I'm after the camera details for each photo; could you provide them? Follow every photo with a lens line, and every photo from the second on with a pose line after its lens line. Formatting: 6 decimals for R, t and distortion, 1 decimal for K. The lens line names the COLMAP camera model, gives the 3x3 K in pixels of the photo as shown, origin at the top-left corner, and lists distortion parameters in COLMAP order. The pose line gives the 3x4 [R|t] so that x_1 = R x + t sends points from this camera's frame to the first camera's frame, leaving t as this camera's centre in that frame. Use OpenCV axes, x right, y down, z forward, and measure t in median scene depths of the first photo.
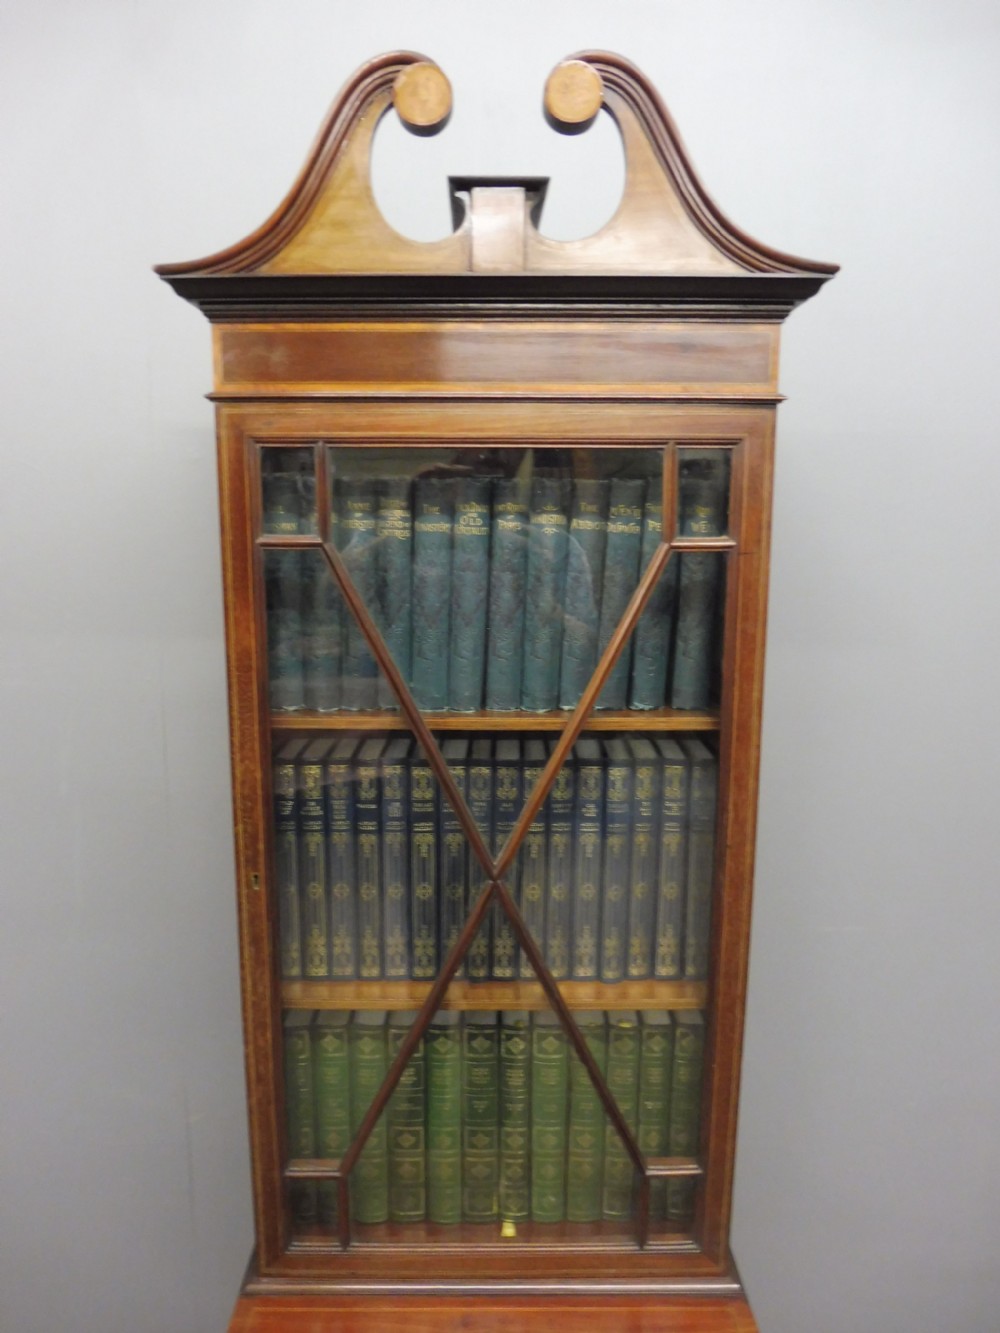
lens RADIAL K [[994.1, 0, 486.2], [0, 994.1, 655.9], [0, 0, 1]] dist [-0.064663, 0.036384]
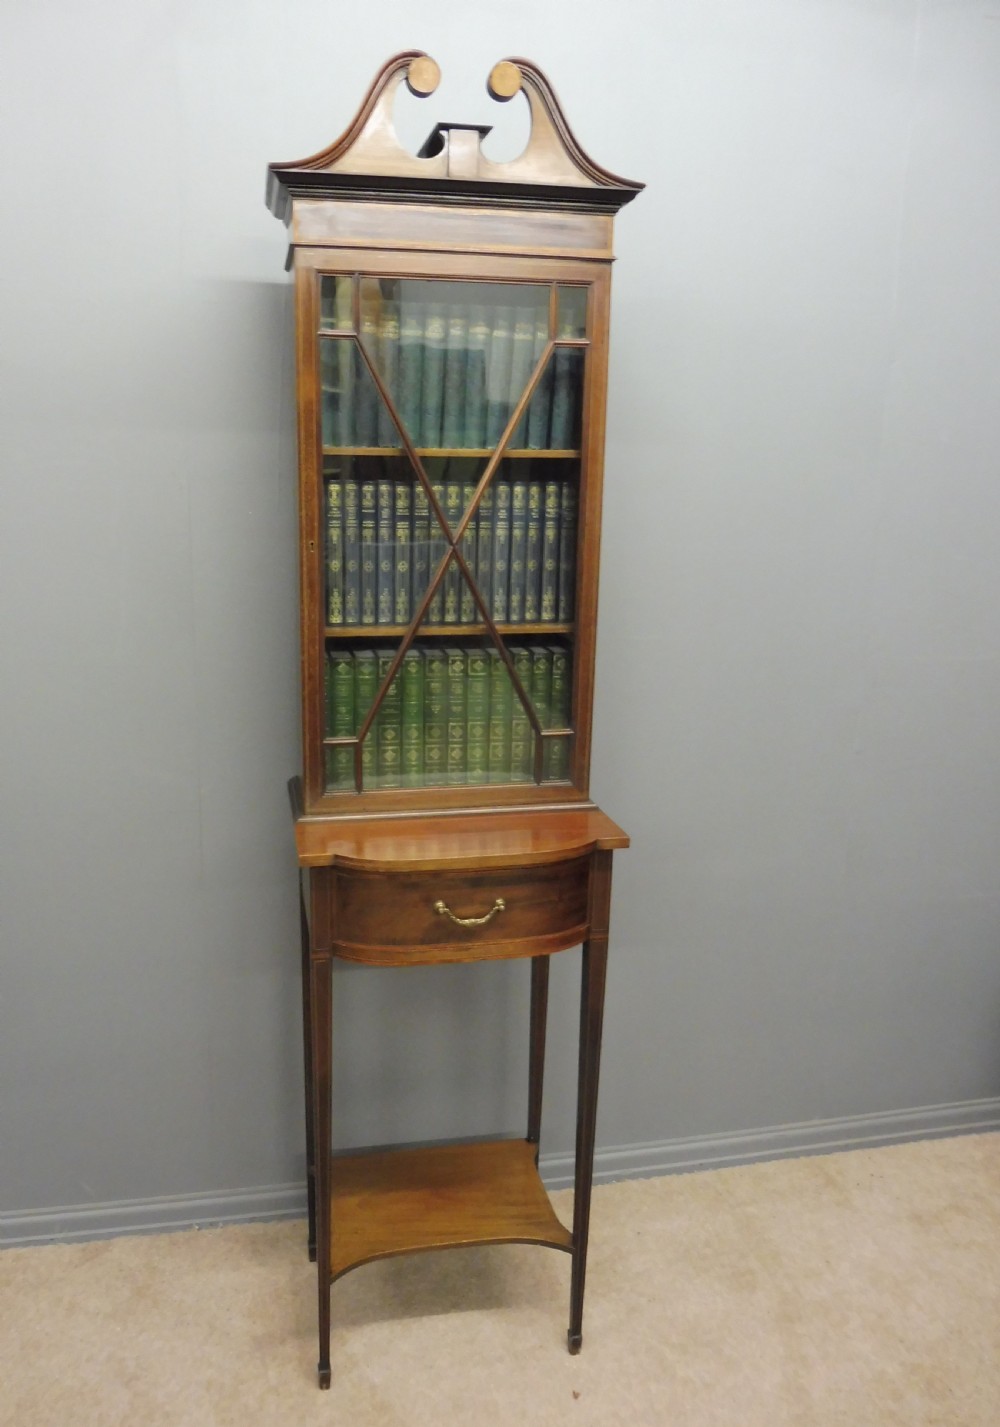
lens RADIAL K [[1097.5, 0, 443.6], [0, 1097.5, 693.4], [0, 0, 1]] dist [-0.065804, 0.037907]
pose [[0.982964, -0.032546, 0.180896, -0.344891], [0.021153, 0.997690, 0.064556, 0.348522], [-0.182579, -0.059630, 0.981381, -0.821971]]
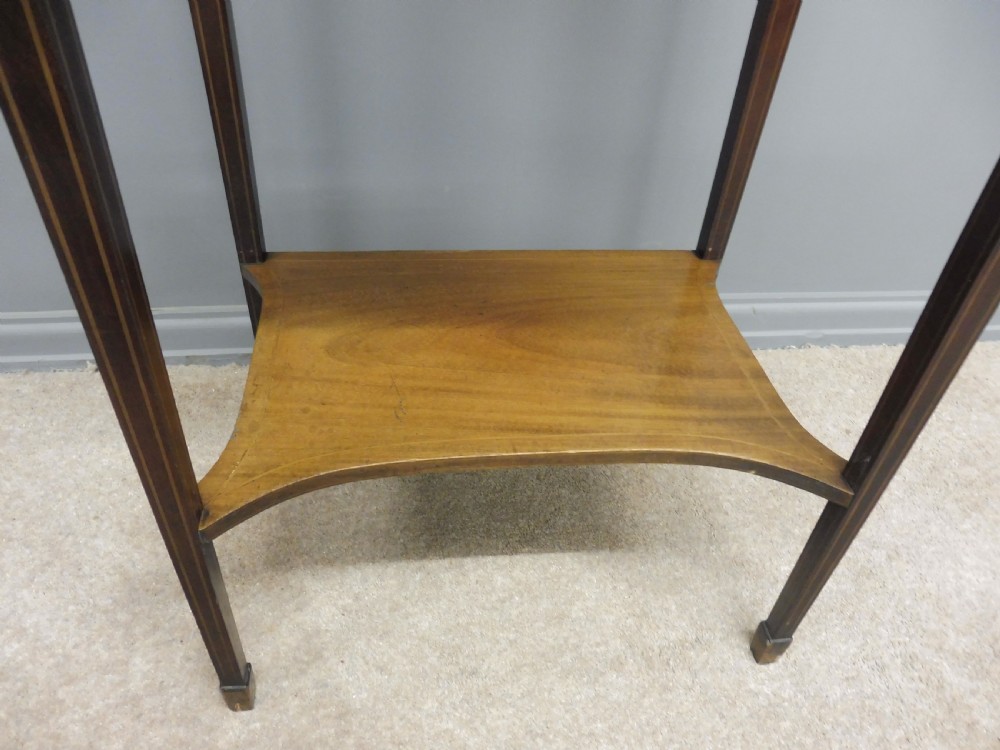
lens RADIAL K [[745.7, 0, 503.5], [0, 745.7, 394.1], [0, 0, 1]] dist [-0.064663, 0.036384]
pose [[0.989572, -0.038909, 0.138682, -0.098146], [-0.040945, 0.847115, 0.529830, 1.177534], [-0.138095, -0.529984, 0.836688, 0.667370]]
